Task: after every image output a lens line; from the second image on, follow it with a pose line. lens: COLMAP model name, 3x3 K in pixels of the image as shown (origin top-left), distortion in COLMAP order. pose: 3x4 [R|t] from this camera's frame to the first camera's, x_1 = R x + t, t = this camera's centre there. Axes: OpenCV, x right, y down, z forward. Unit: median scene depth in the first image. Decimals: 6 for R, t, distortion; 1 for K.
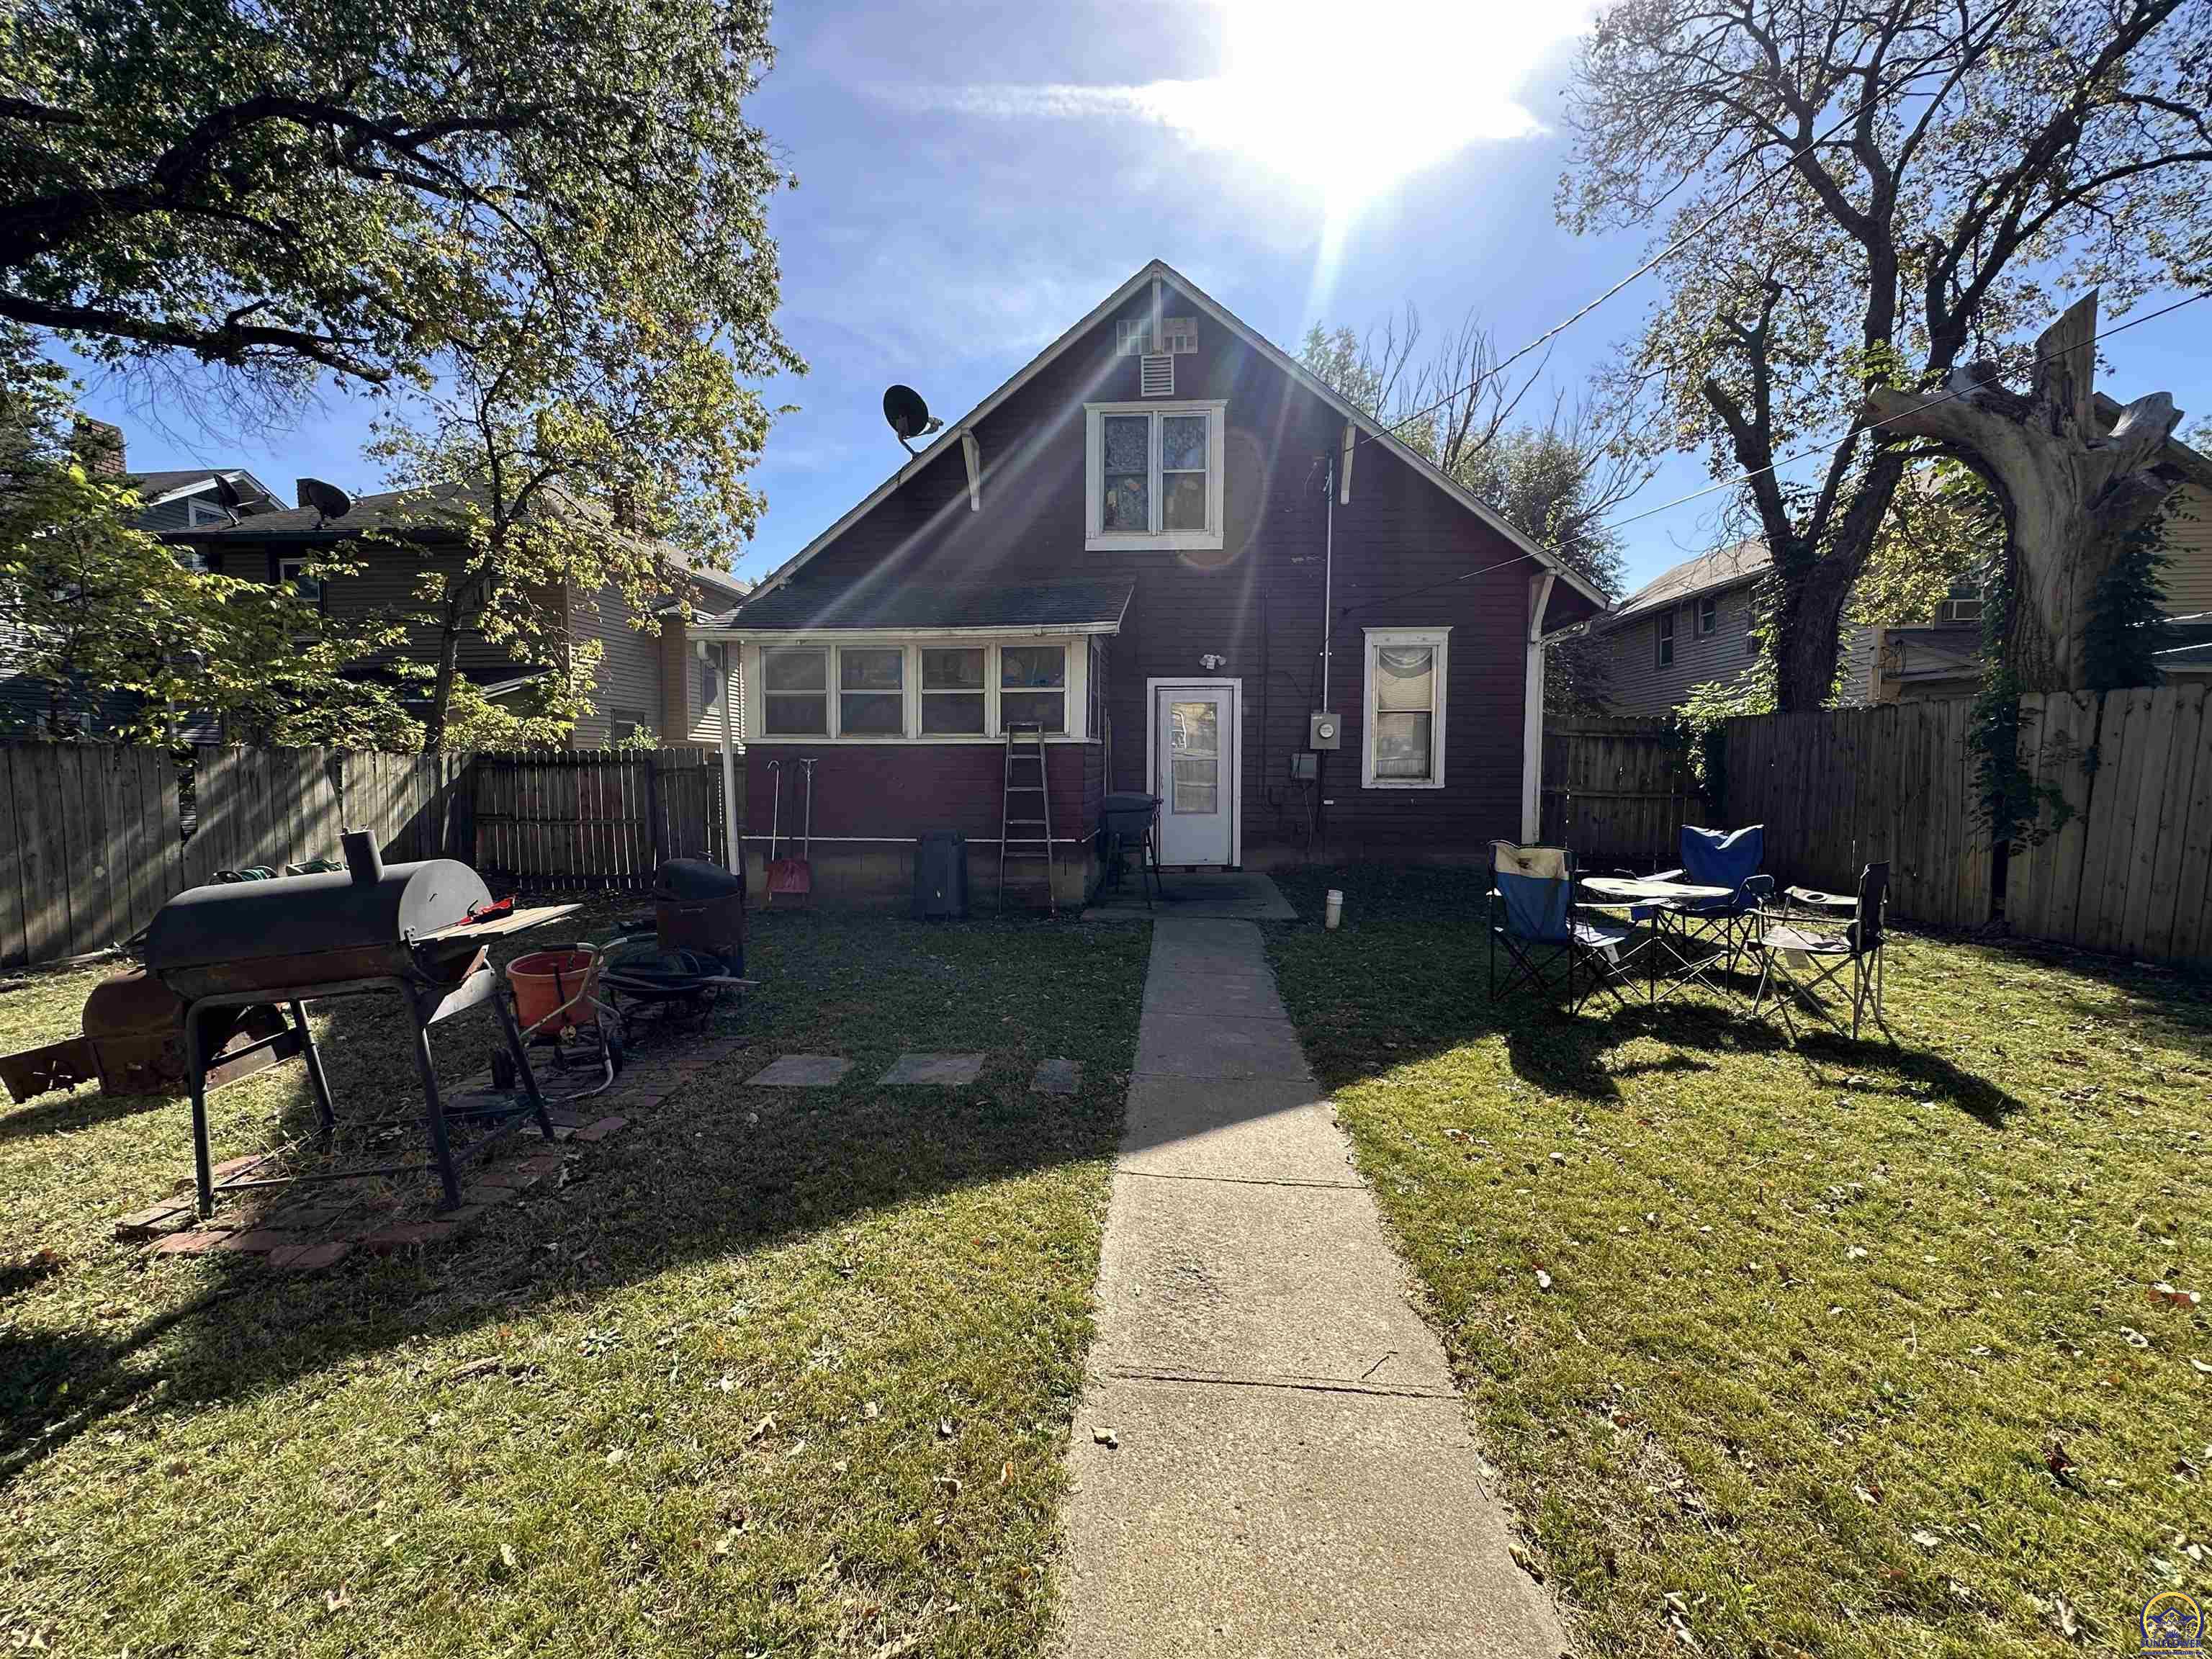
lens RADIAL K [[889.4, 0, 1103.6], [0, 889.4, 832.7], [0, 0, 1]] dist [0.000369, 0.000442]
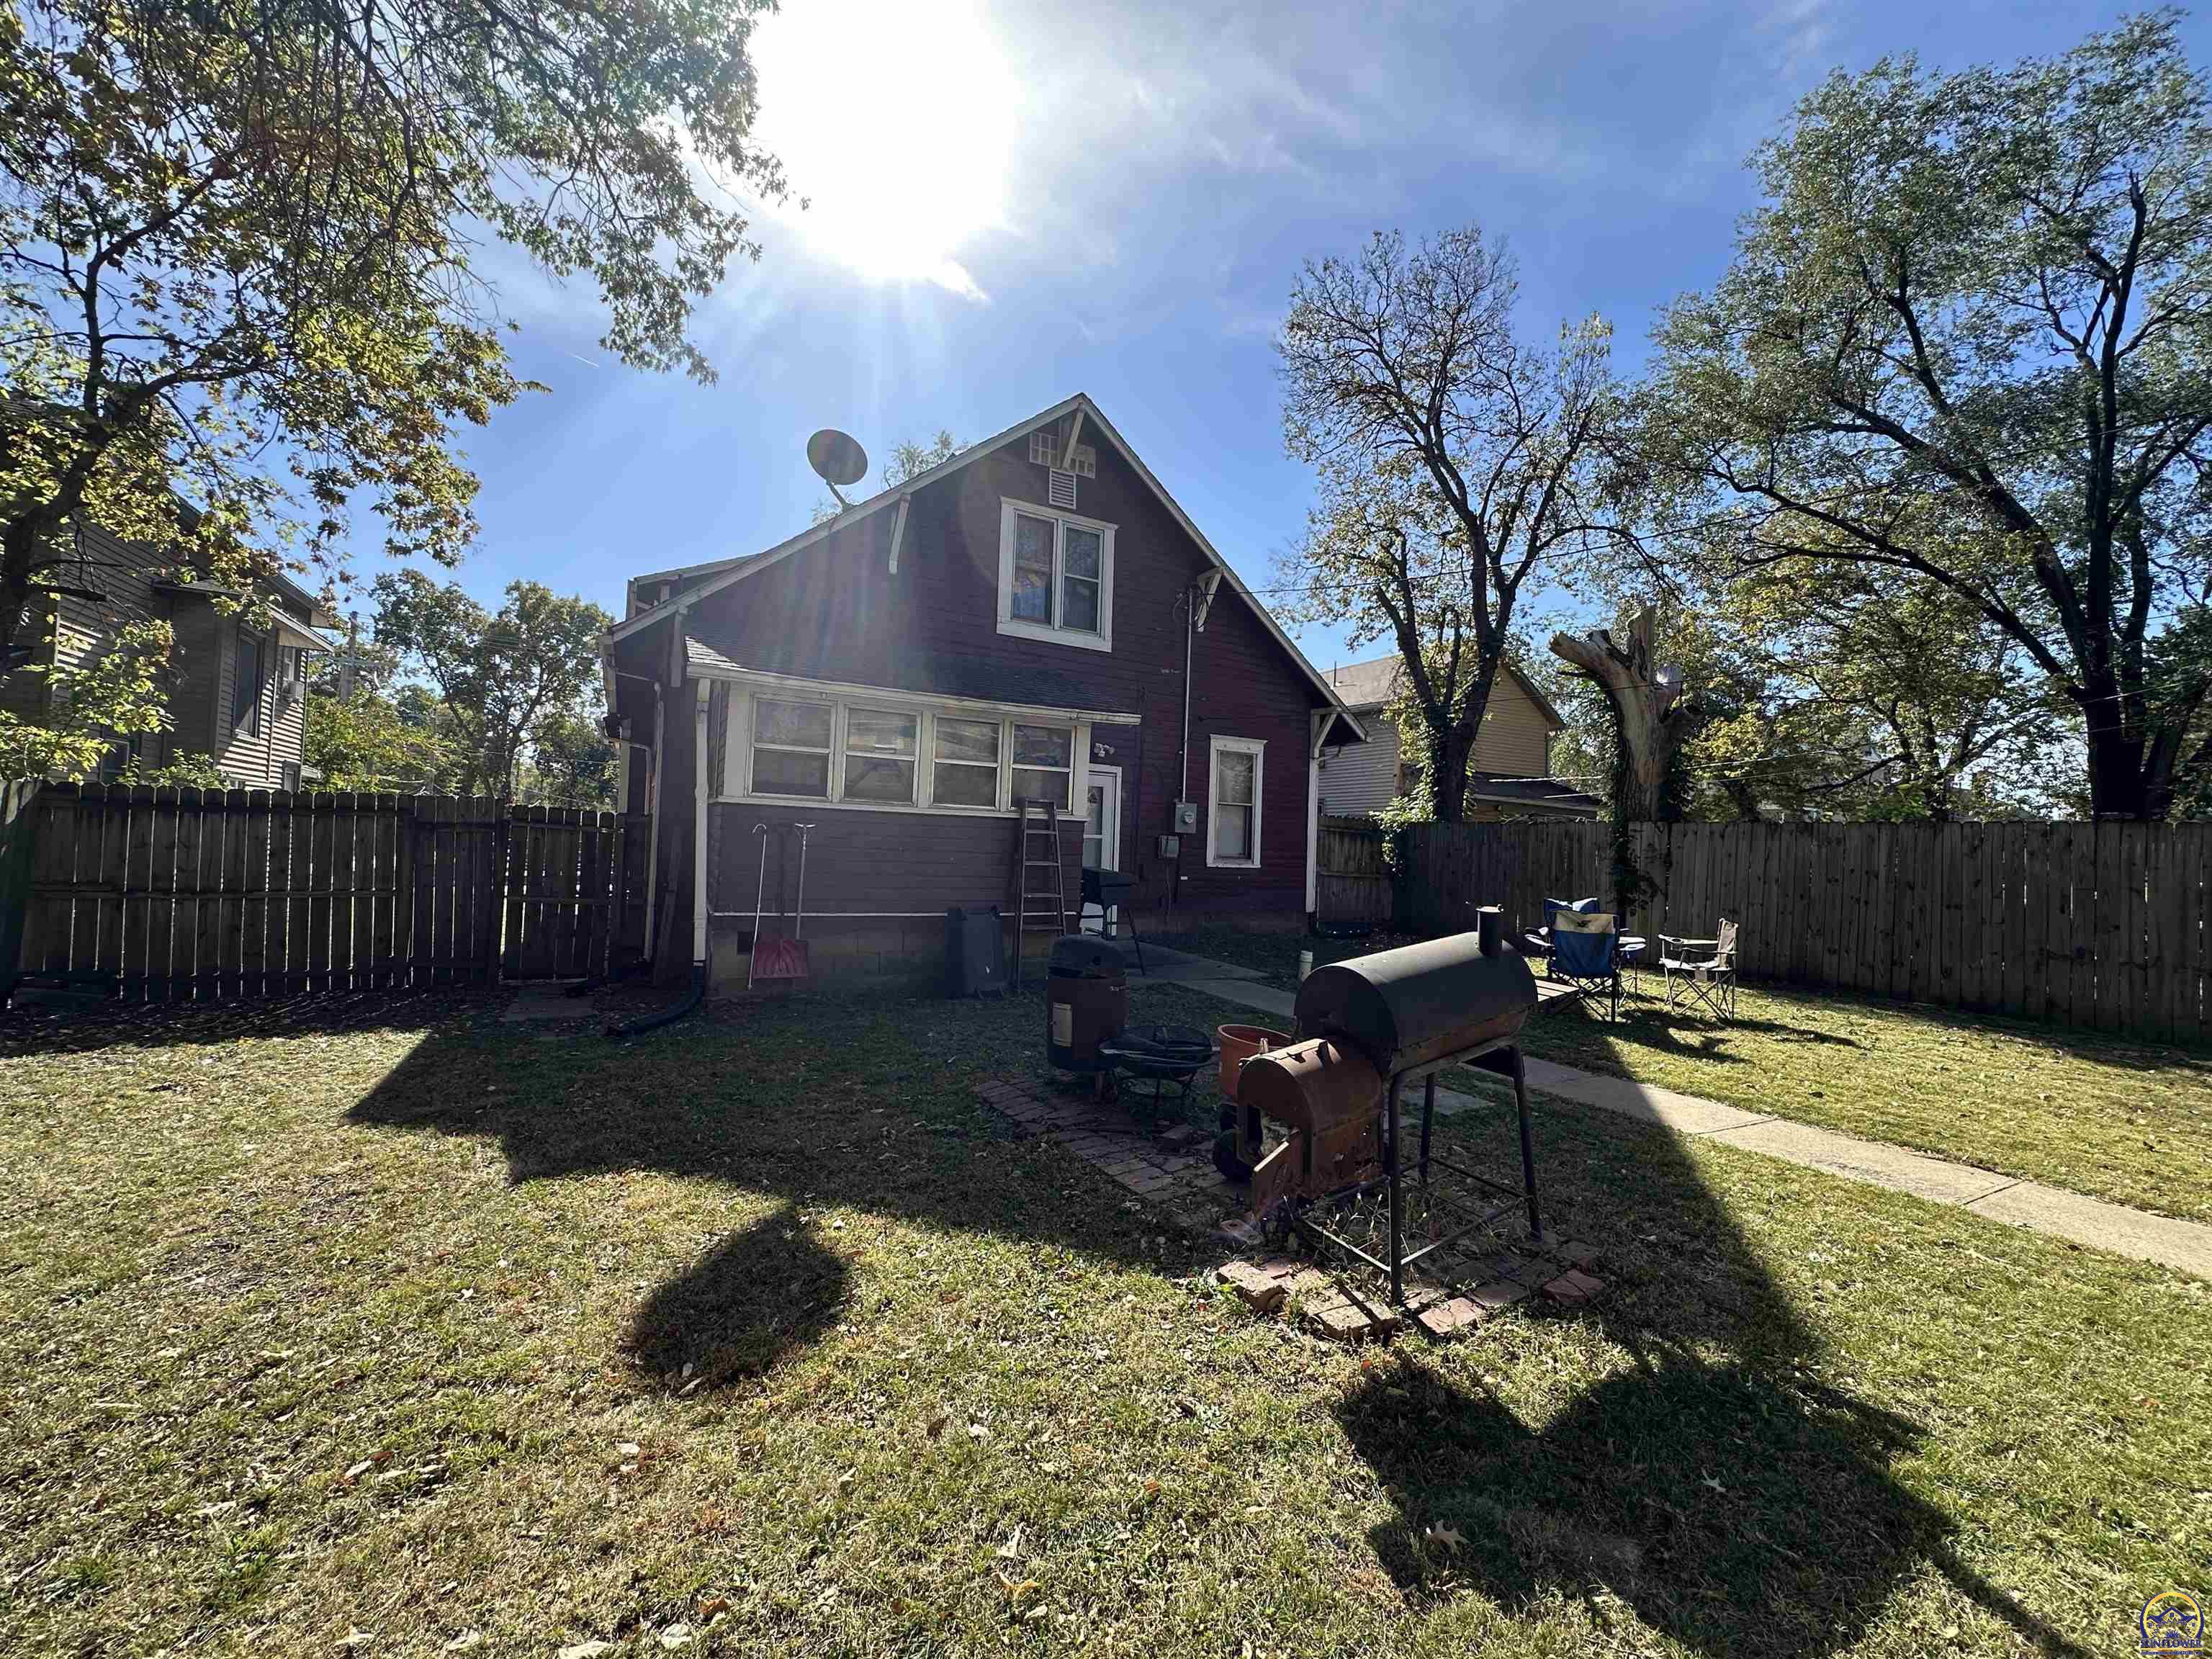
lens RADIAL K [[889.4, 0, 1103.6], [0, 889.4, 832.7], [0, 0, 1]] dist [0.000369, 0.000442]
pose [[0.831706, 0.038922, 0.553850, -0.520245], [0.005425, 0.996923, -0.078205, -0.003170], [-0.555189, 0.068048, 0.828936, 0.091132]]
